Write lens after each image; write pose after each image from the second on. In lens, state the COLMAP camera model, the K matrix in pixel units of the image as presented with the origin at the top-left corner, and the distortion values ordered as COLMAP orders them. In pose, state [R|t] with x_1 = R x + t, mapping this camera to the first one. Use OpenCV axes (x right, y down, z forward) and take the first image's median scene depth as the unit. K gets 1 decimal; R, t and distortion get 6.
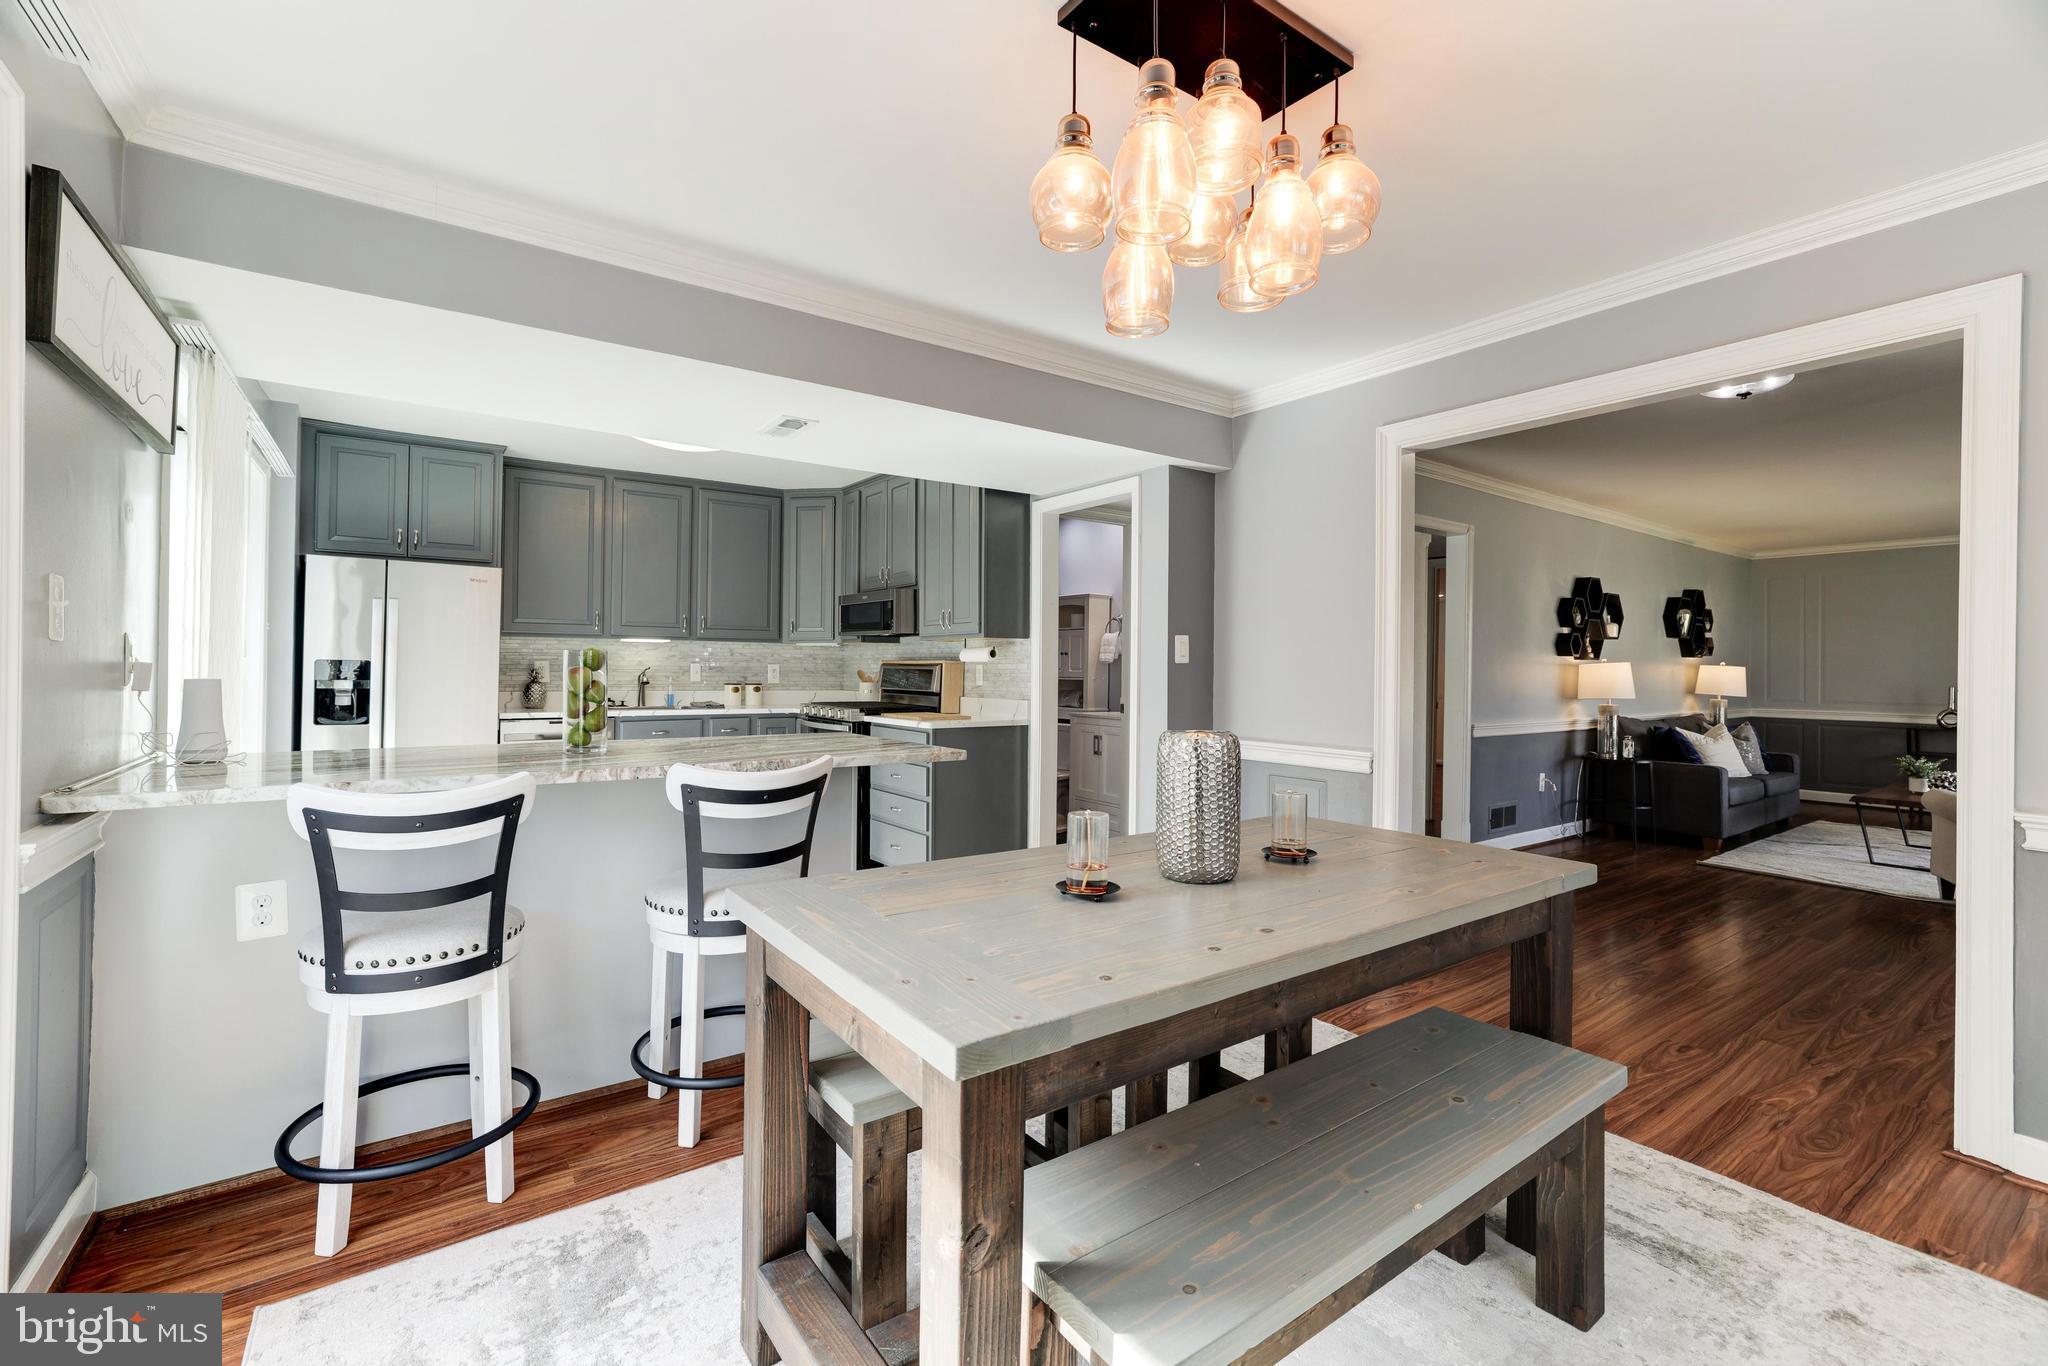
lens RADIAL K [[880.6, 0, 1002.6], [0, 880.6, 664.1], [0, 0, 1]] dist [-0.016126, 0.006470]
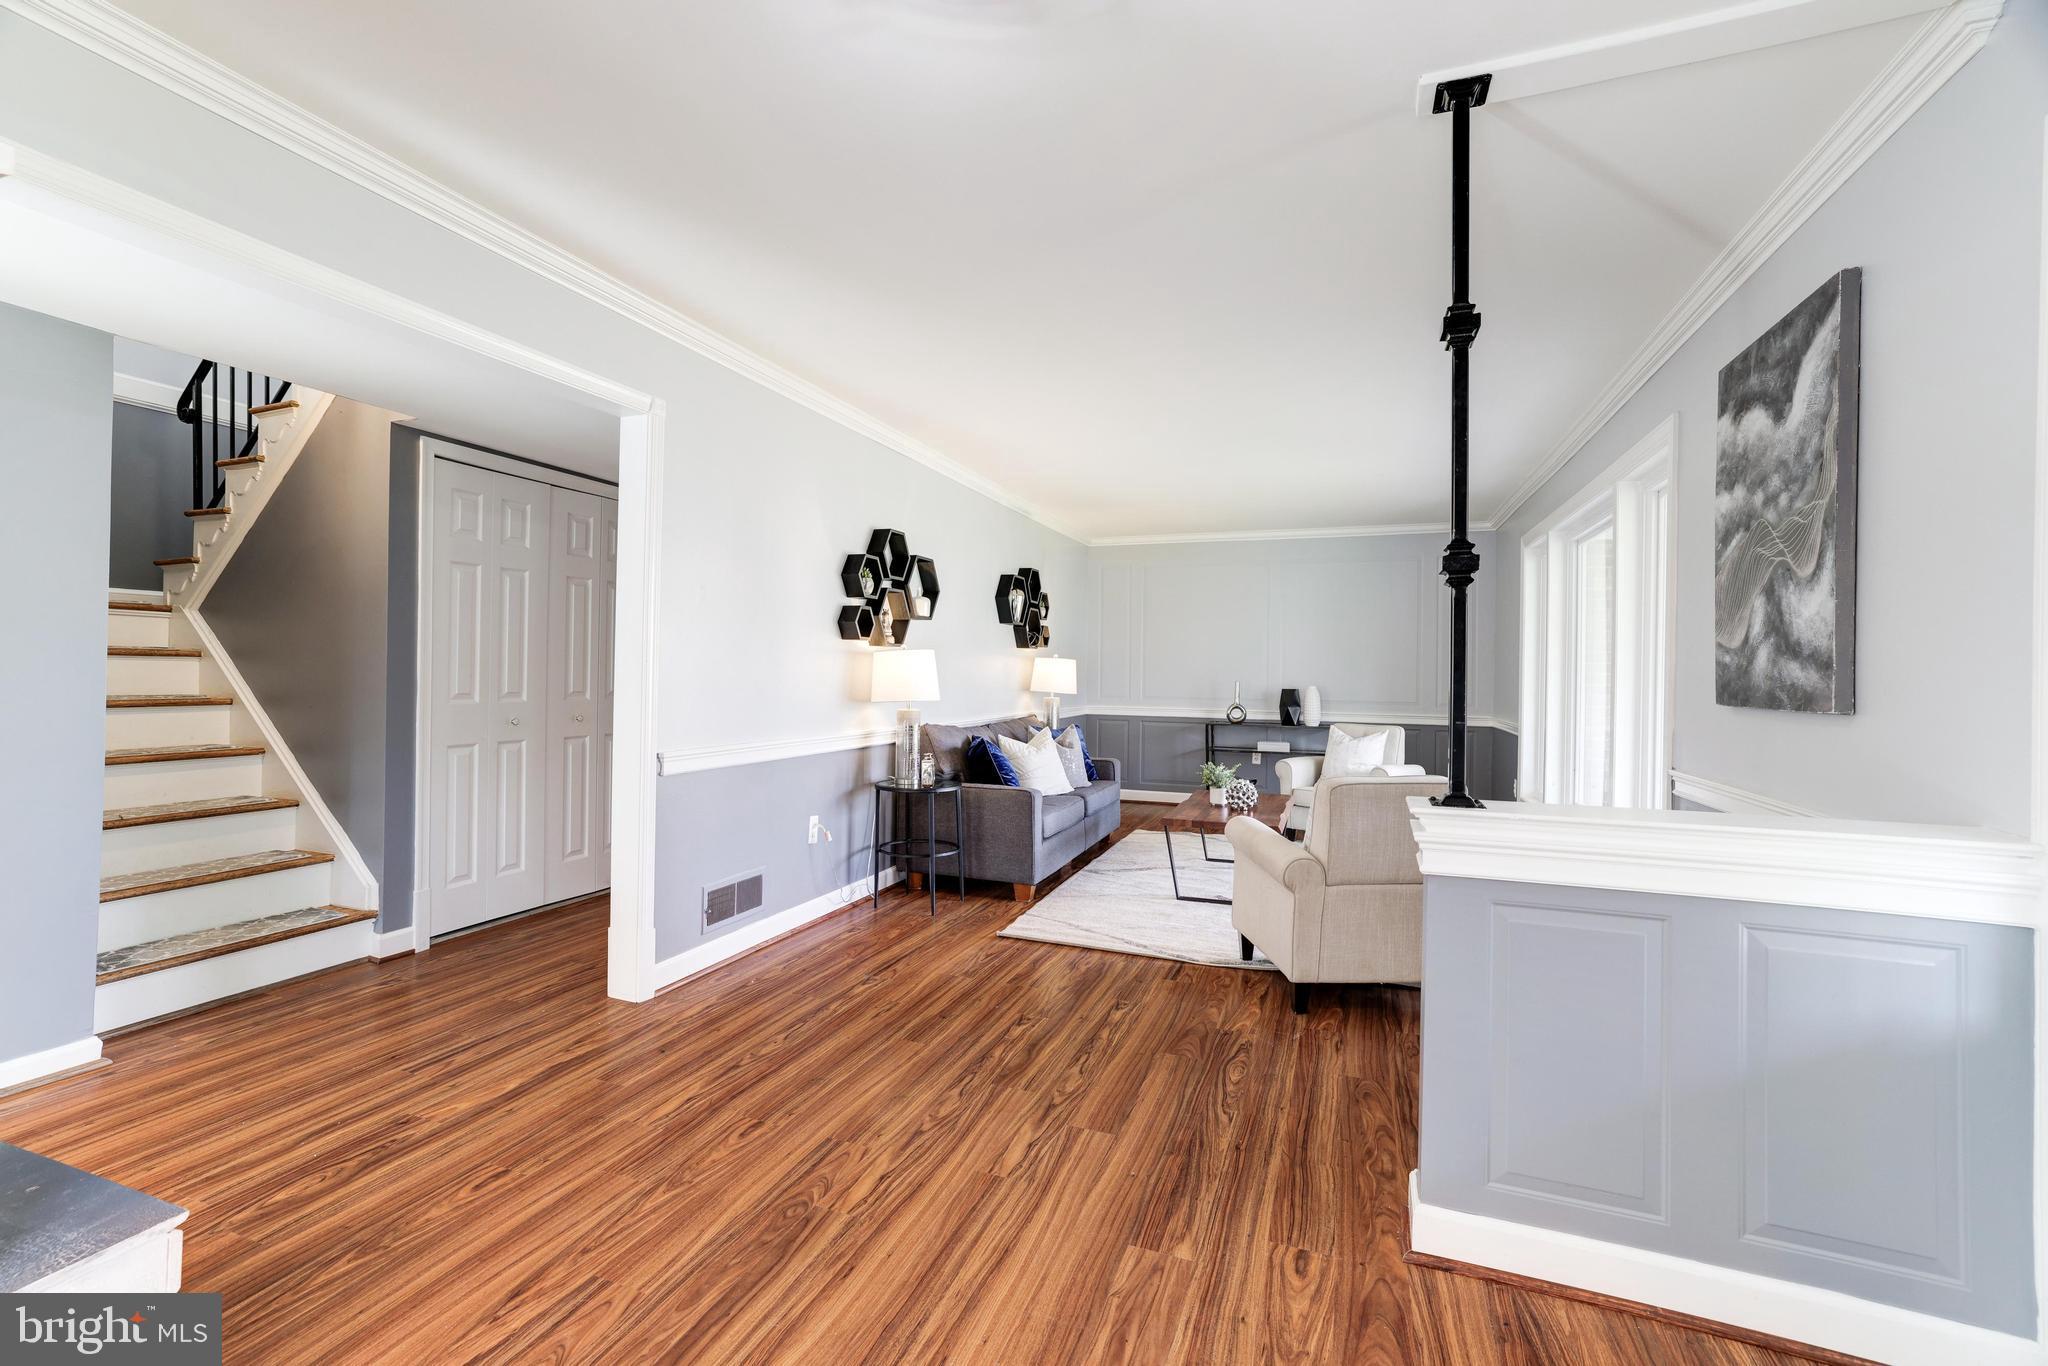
lens RADIAL K [[886.9, 0, 1005.6], [0, 886.9, 672.1], [0, 0, 1]] dist [-0.048199, 0.015438]
pose [[0.832162, 0.001914, 0.554529, 0.377709], [-0.009801, 0.999889, 0.011258, 0.007821], [-0.554446, -0.014804, 0.832088, 0.378825]]
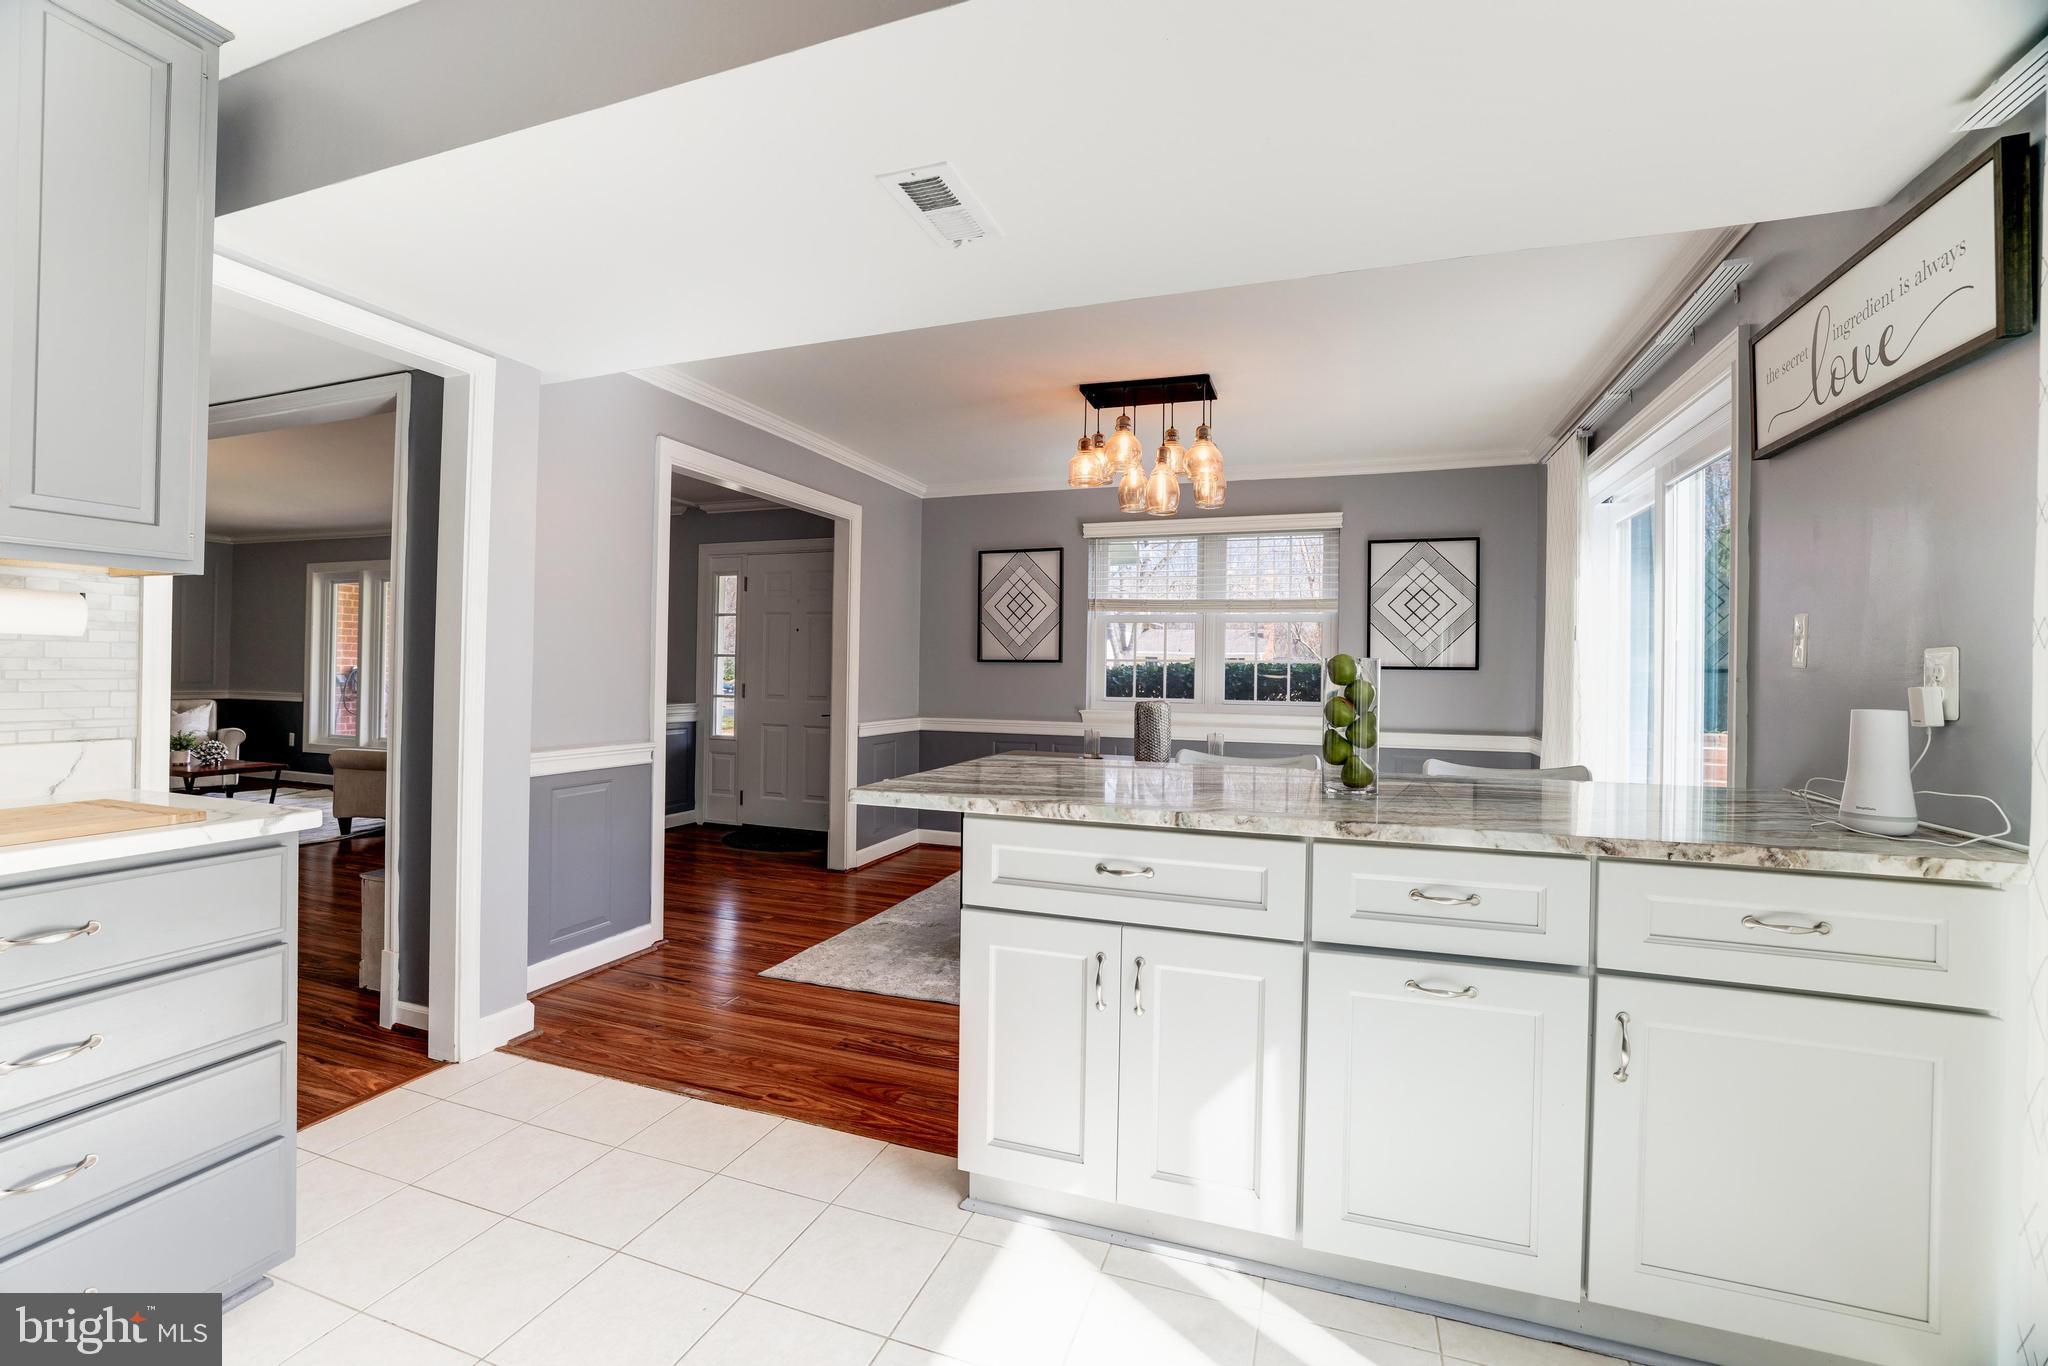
lens RADIAL K [[886.9, 0, 1011.0], [0, 886.9, 669.1], [0, 0, 1]] dist [-0.048199, 0.015438]
pose [[-0.569528, -0.015218, 0.821831, -0.407093], [-0.025501, 0.999674, 0.000839, 0.000491], [-0.821576, -0.020479, -0.569731, 0.732092]]
